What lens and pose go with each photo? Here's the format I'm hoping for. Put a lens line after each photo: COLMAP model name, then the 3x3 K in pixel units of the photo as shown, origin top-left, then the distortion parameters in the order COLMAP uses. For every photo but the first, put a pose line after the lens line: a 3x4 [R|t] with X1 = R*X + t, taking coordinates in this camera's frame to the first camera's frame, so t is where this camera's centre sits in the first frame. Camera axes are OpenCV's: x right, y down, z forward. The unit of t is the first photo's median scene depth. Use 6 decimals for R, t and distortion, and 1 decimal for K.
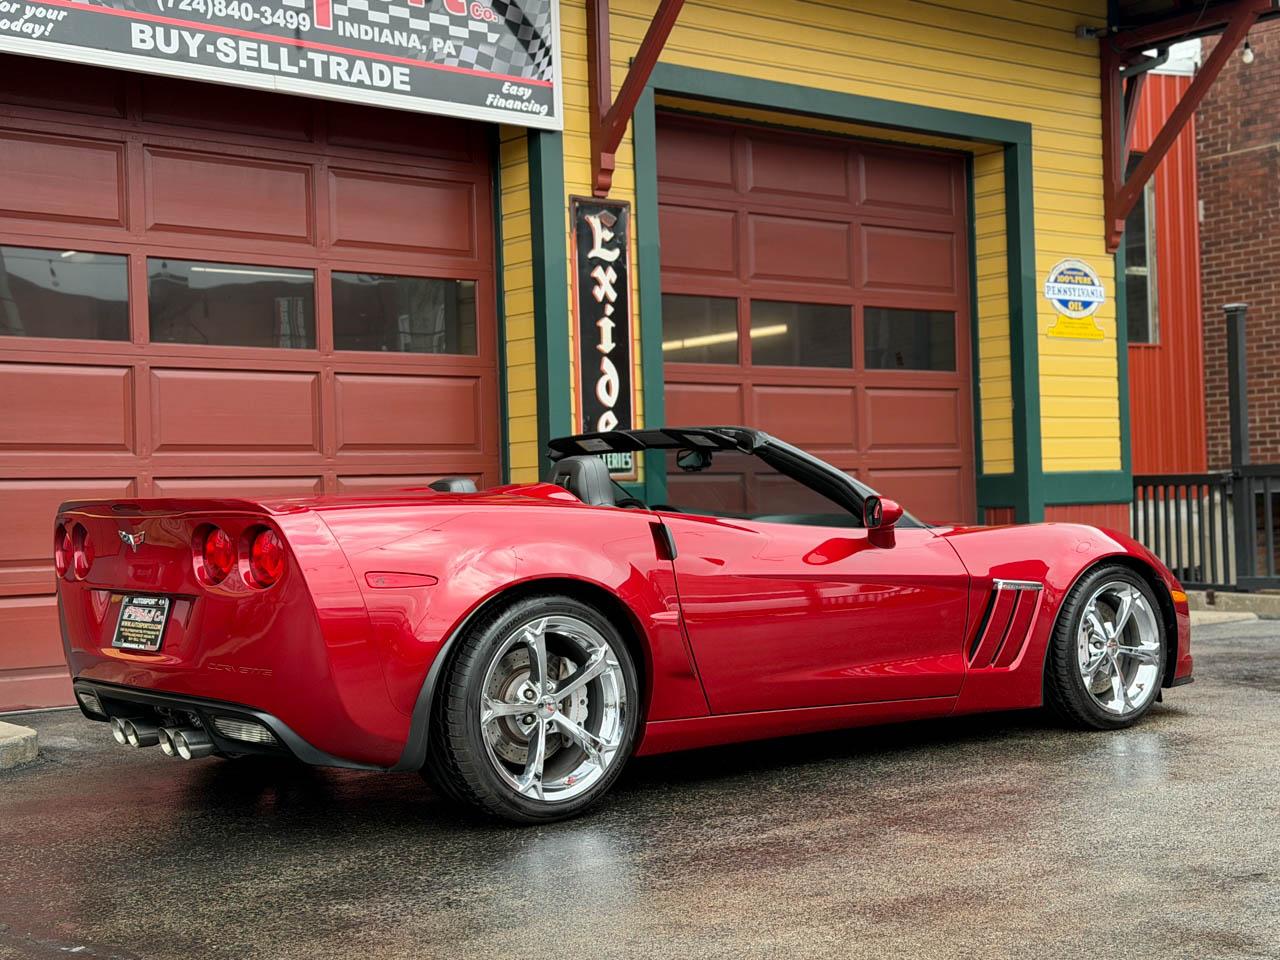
lens RADIAL K [[1864.9, 0, 665.4], [0, 1864.9, 480.1], [0, 0, 1]] dist [0.117309, 0.000000]
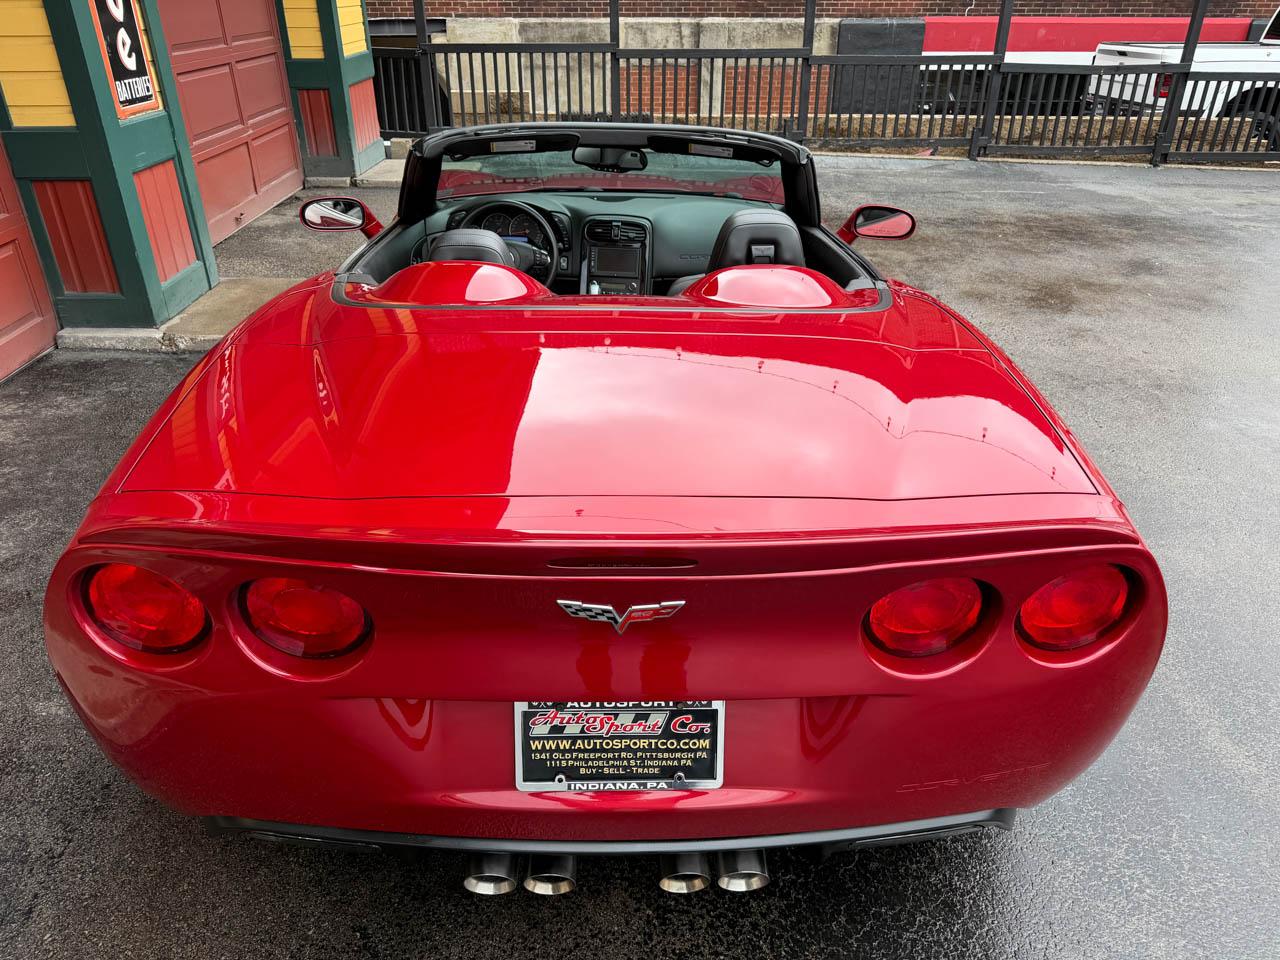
lens RADIAL K [[926.6, 0, 641.9], [0, 926.6, 475.9], [0, 0, 1]] dist [0.012706, -0.011703]
pose [[0.626539, -0.334606, 0.703909, -0.262116], [-0.039798, 0.888240, 0.457652, -0.061998], [-0.778373, -0.314751, 0.543201, 0.547946]]
